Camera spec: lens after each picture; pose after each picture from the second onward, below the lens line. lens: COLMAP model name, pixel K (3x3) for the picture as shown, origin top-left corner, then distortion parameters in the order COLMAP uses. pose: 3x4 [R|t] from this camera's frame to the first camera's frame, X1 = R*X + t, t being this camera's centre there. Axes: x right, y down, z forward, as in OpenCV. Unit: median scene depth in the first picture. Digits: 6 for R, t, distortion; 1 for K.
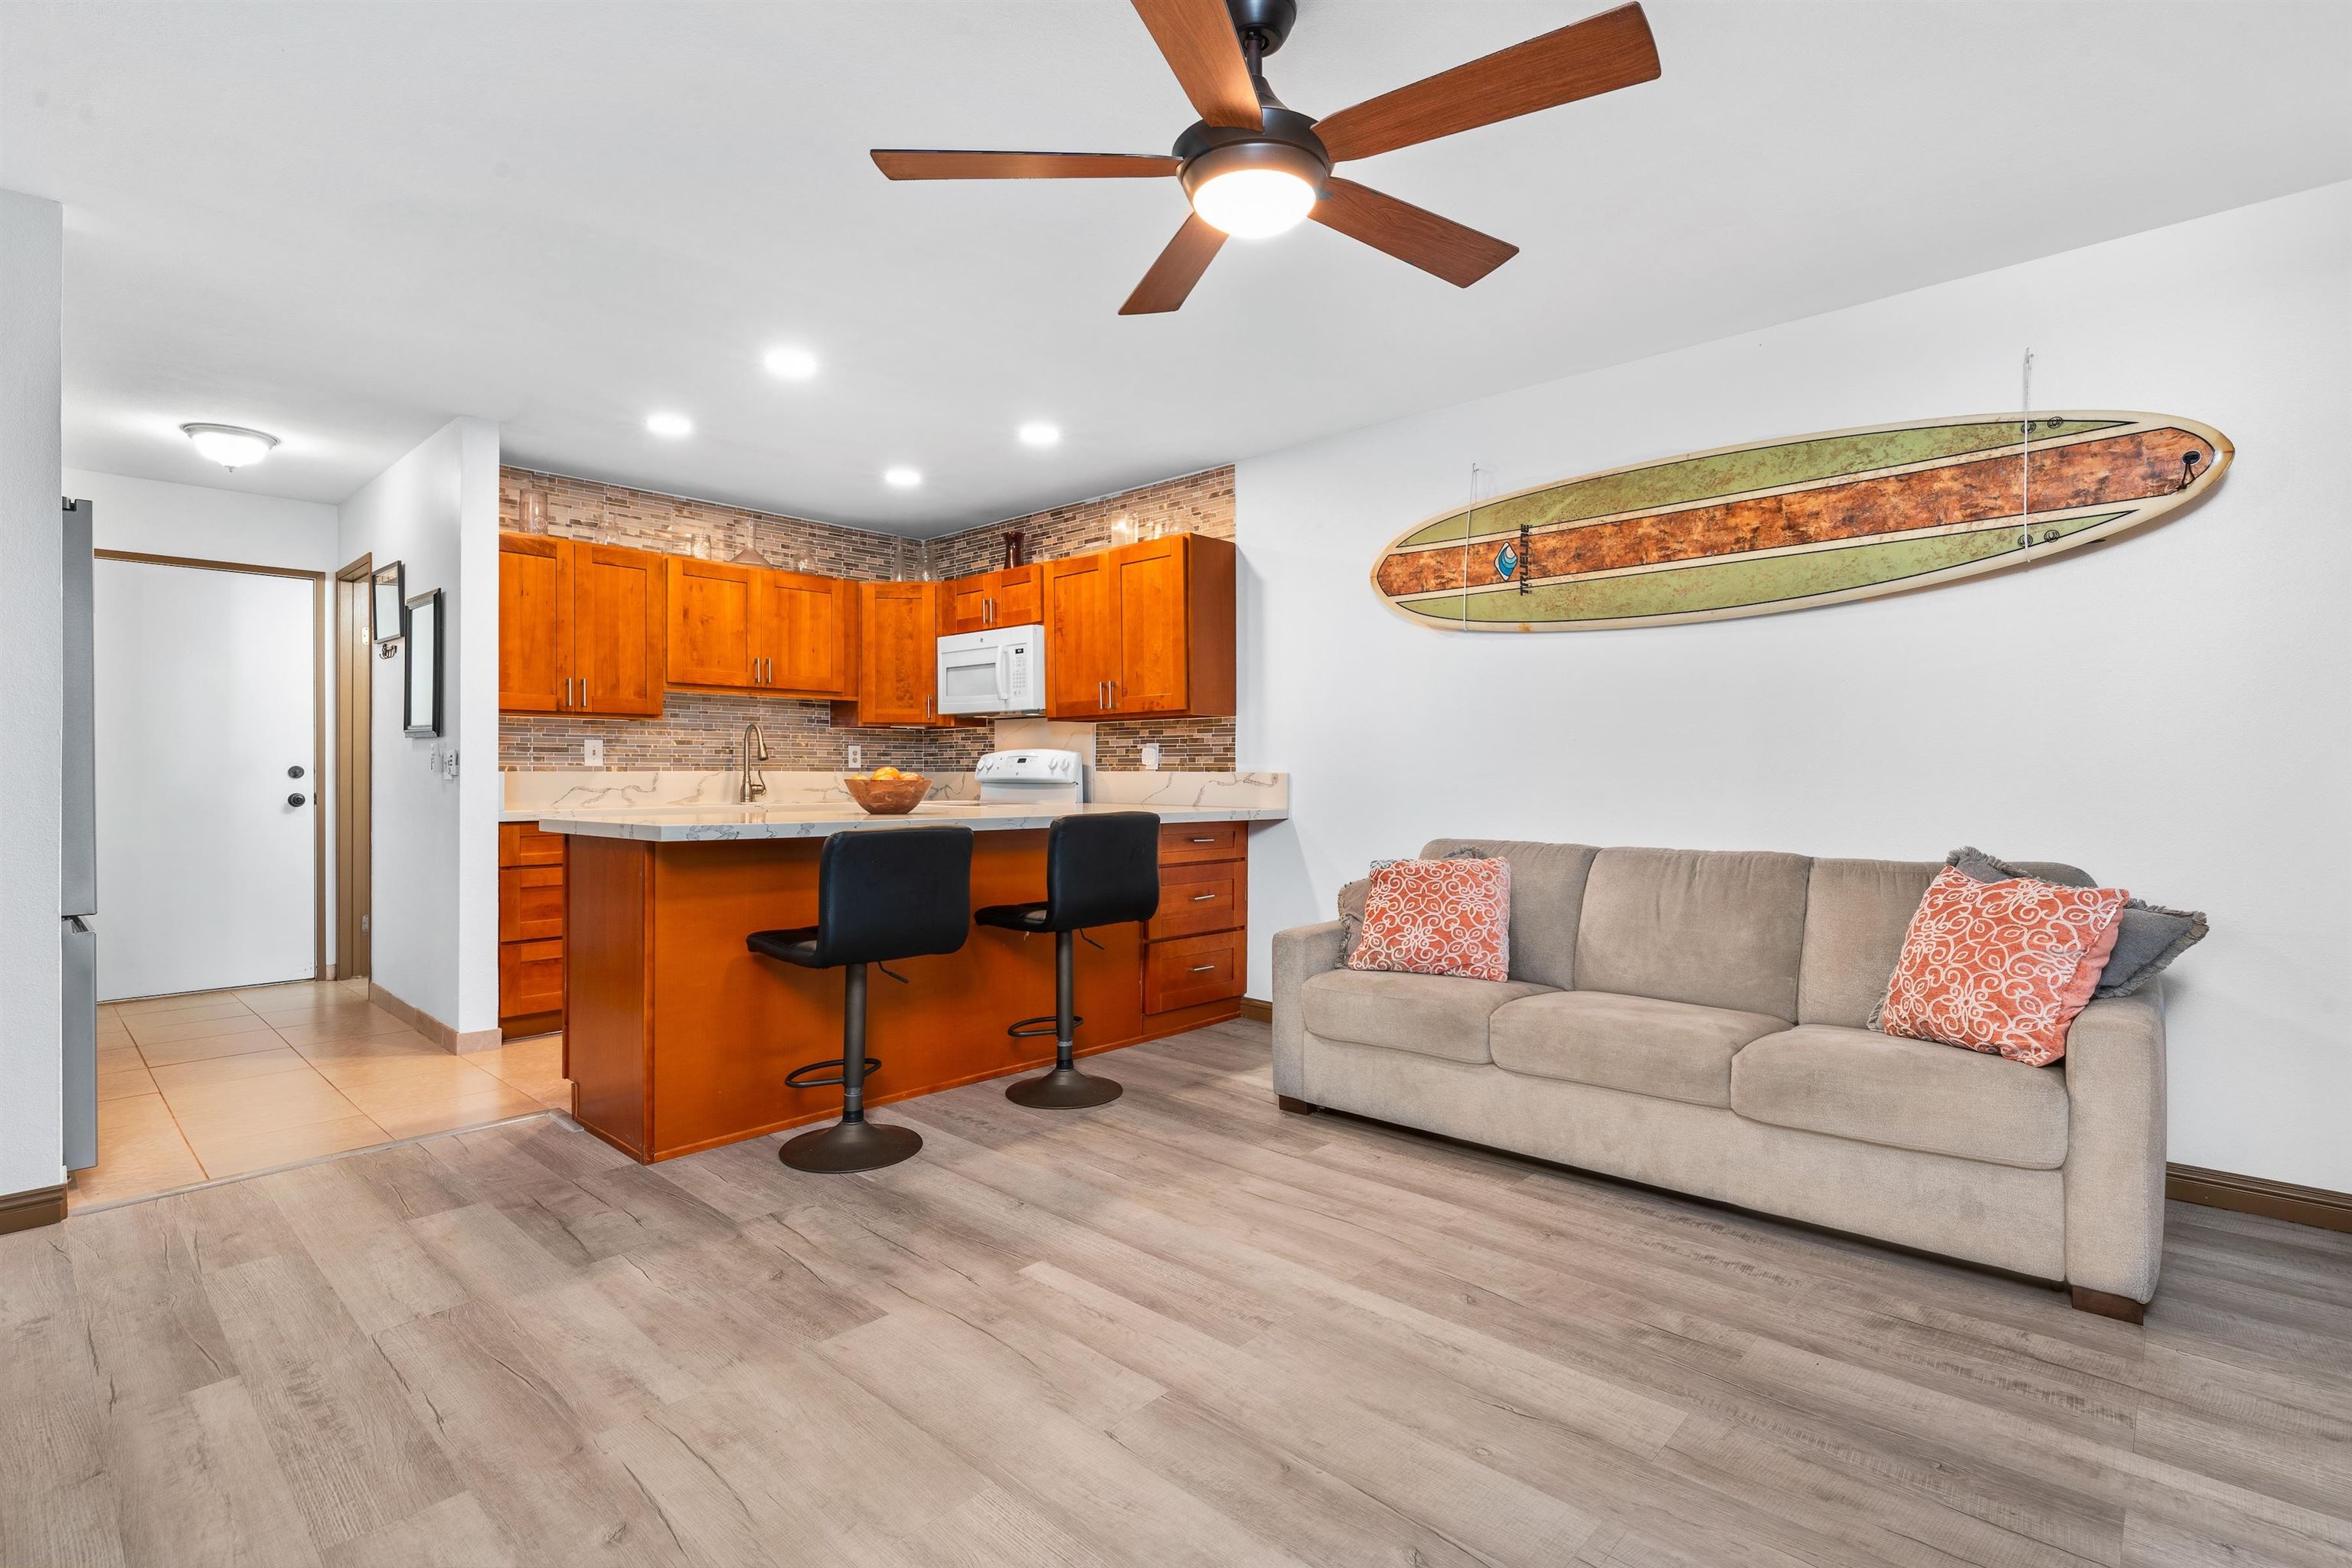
lens RADIAL K [[1060.7, 0, 1229.5], [0, 1060.7, 773.3], [0, 0, 1]] dist [0.002697, 0.000221]
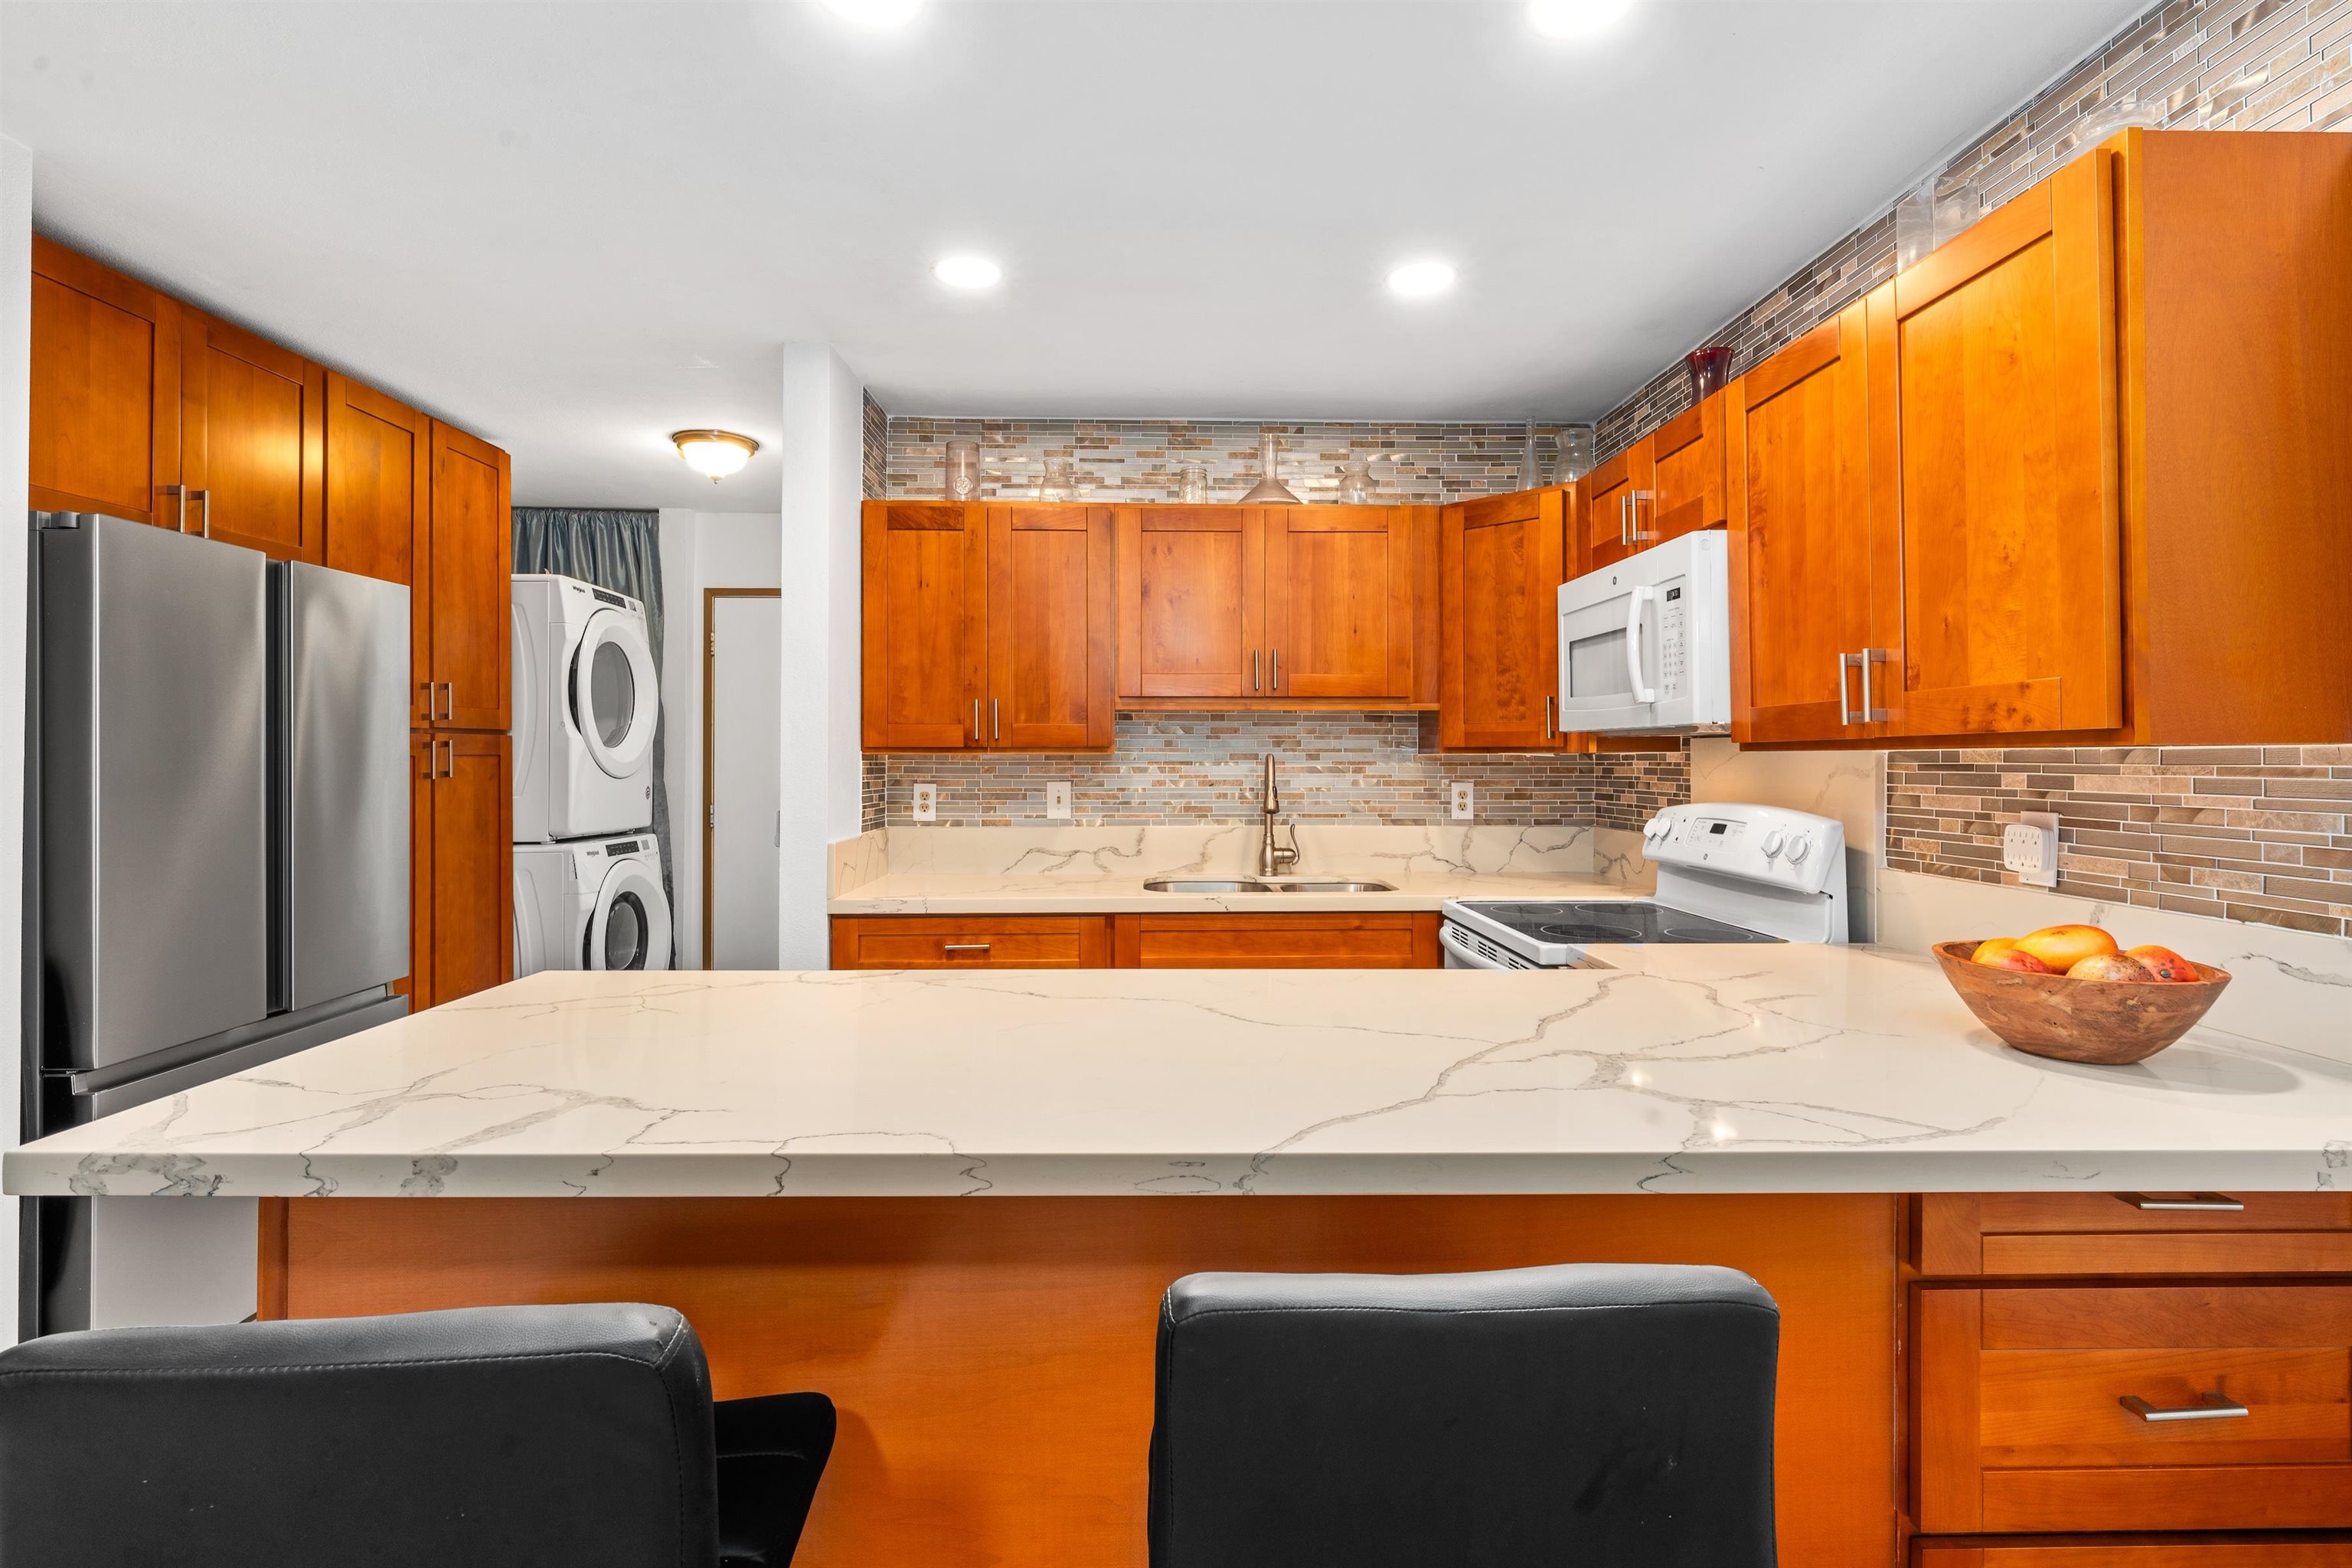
lens RADIAL K [[1128.6, 0, 1184.5], [0, 1128.6, 744.6], [0, 0, 1]] dist [0.000332, 0.000030]
pose [[0.674268, -0.006618, -0.738457, 0.019296], [-0.004819, 0.999899, -0.013362, -0.059136], [0.738471, 0.012568, 0.674168, 0.701766]]
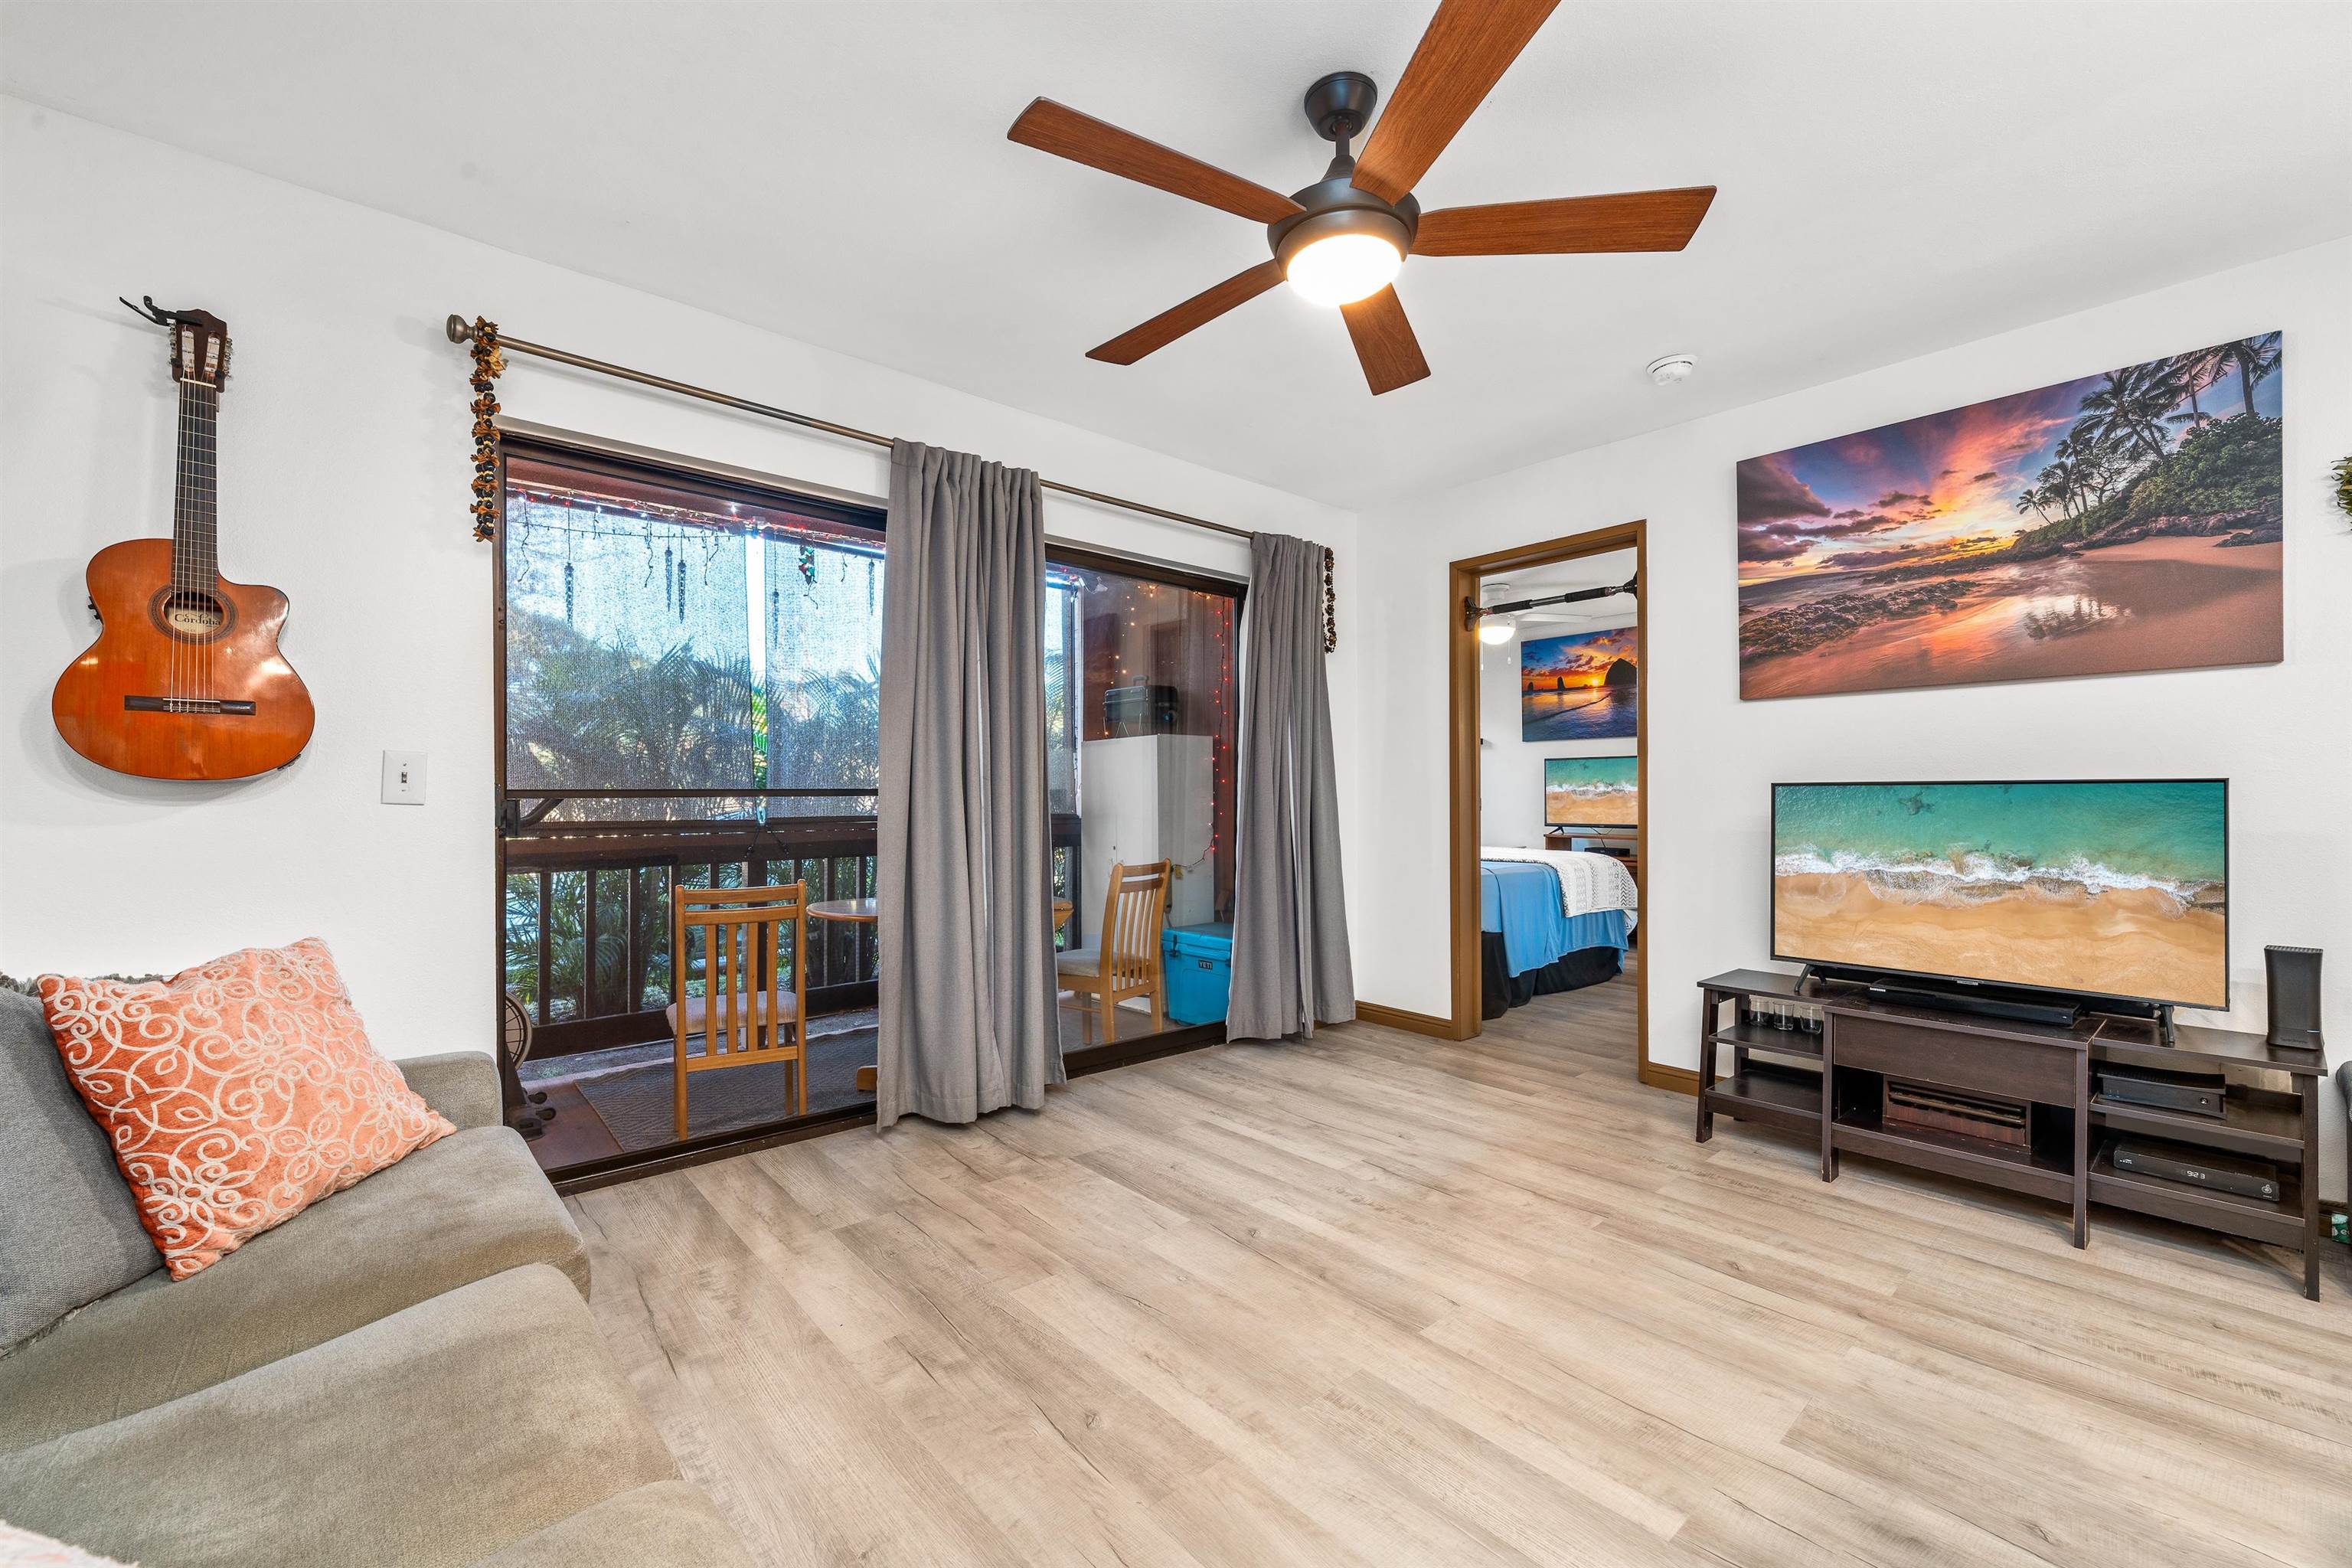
lens RADIAL K [[969.2, 0, 1165.7], [0, 969.2, 797.0], [0, 0, 1]] dist [-0.000069, -0.000016]
pose [[-0.986730, 0.000830, 0.162370, 0.018287], [0.000961, 0.999999, 0.000724, -0.001158], [-0.162369, 0.000870, -0.986730, 0.969701]]
